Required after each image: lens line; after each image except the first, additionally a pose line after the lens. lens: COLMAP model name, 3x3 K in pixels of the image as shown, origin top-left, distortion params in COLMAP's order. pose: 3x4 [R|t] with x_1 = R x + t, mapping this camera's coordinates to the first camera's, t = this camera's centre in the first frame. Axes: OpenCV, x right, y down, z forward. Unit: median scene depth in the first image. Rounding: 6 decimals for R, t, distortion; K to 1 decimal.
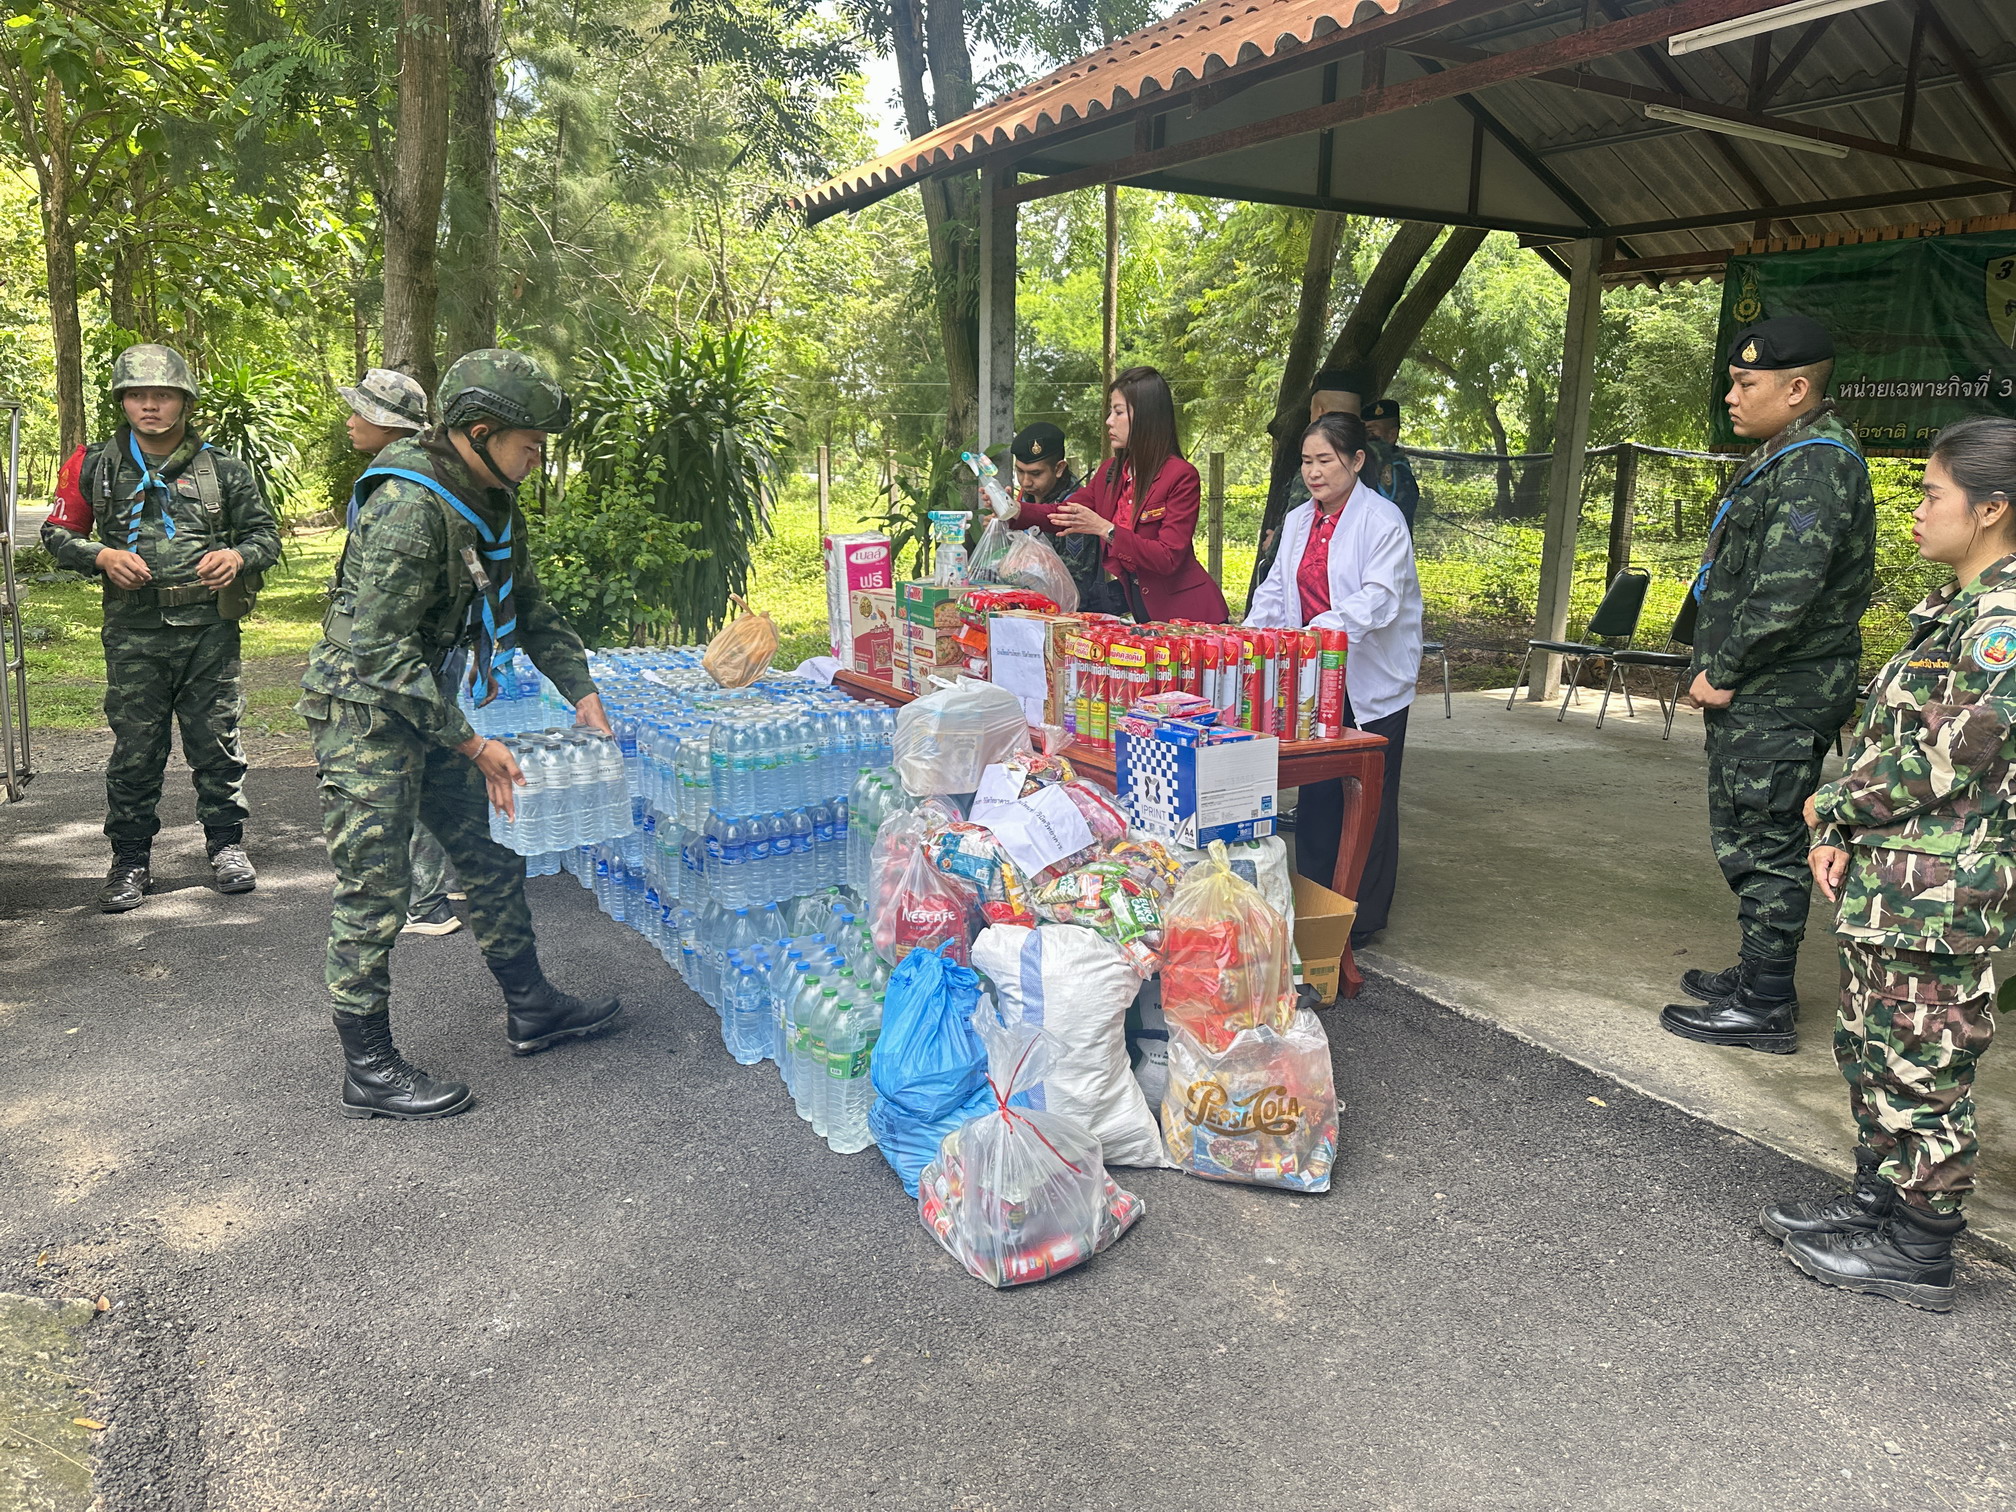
lens RADIAL K [[1441.3, 0, 1007.5], [0, 1441.3, 751.6], [0, 0, 1]] dist [0.016981, -0.038020]
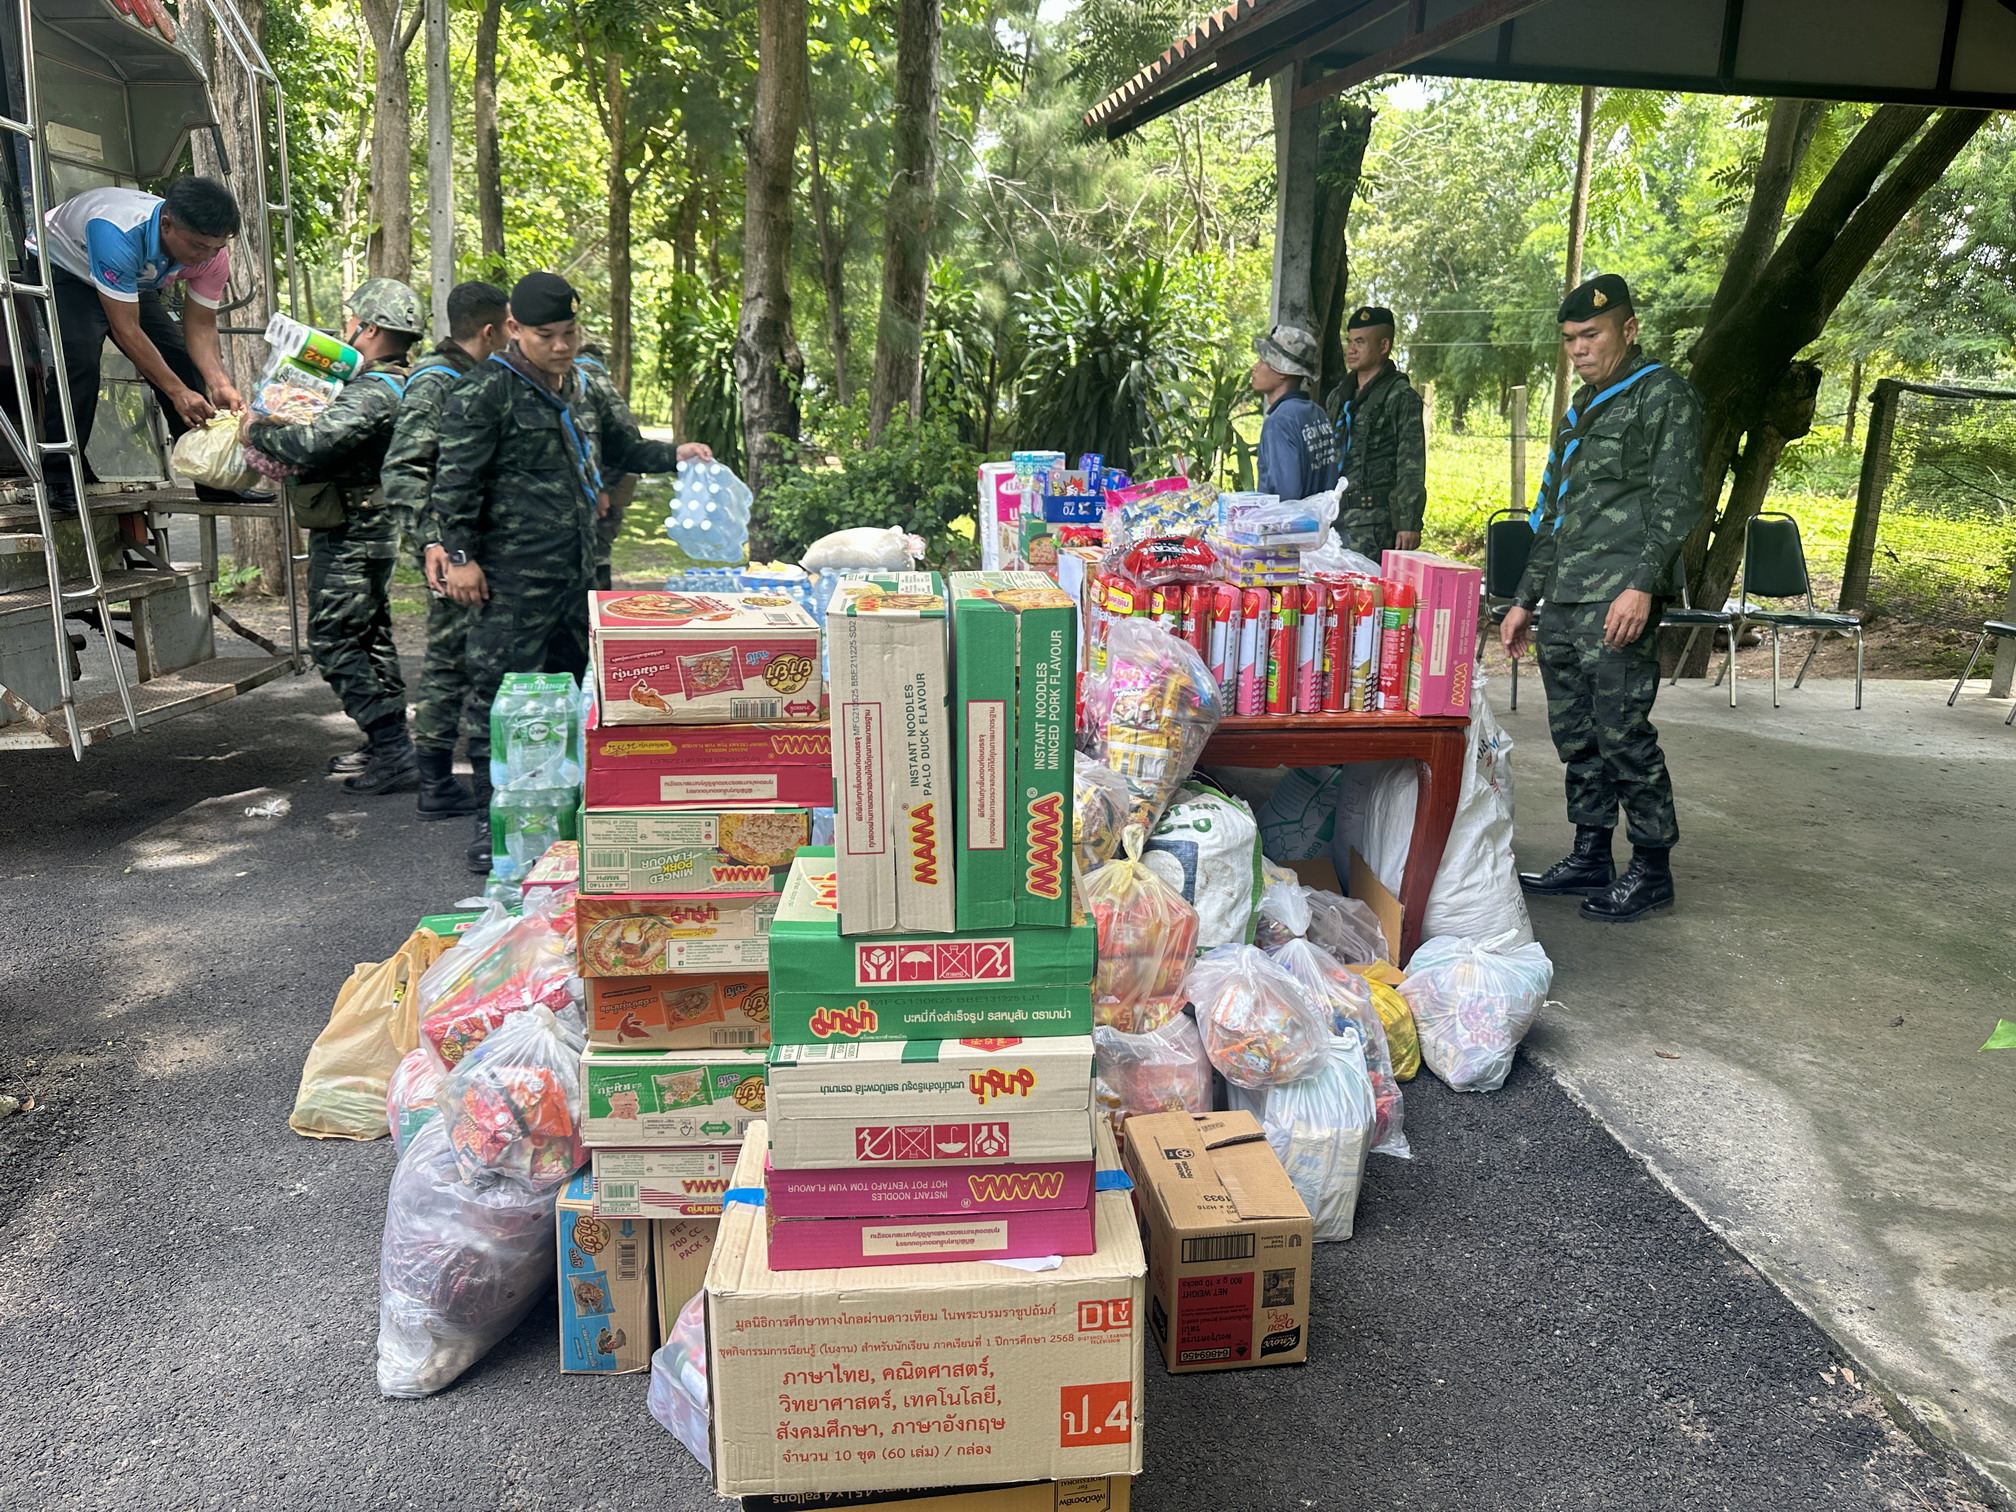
lens RADIAL K [[1441.3, 0, 1011.6], [0, 1441.3, 763.9], [0, 0, 1]] dist [0.016981, -0.038020]
pose [[0.935330, 0.093452, -0.341212, 0.166003], [-0.076774, 0.995113, 0.062092, -0.007814], [0.345347, -0.031880, 0.937933, 0.065932]]
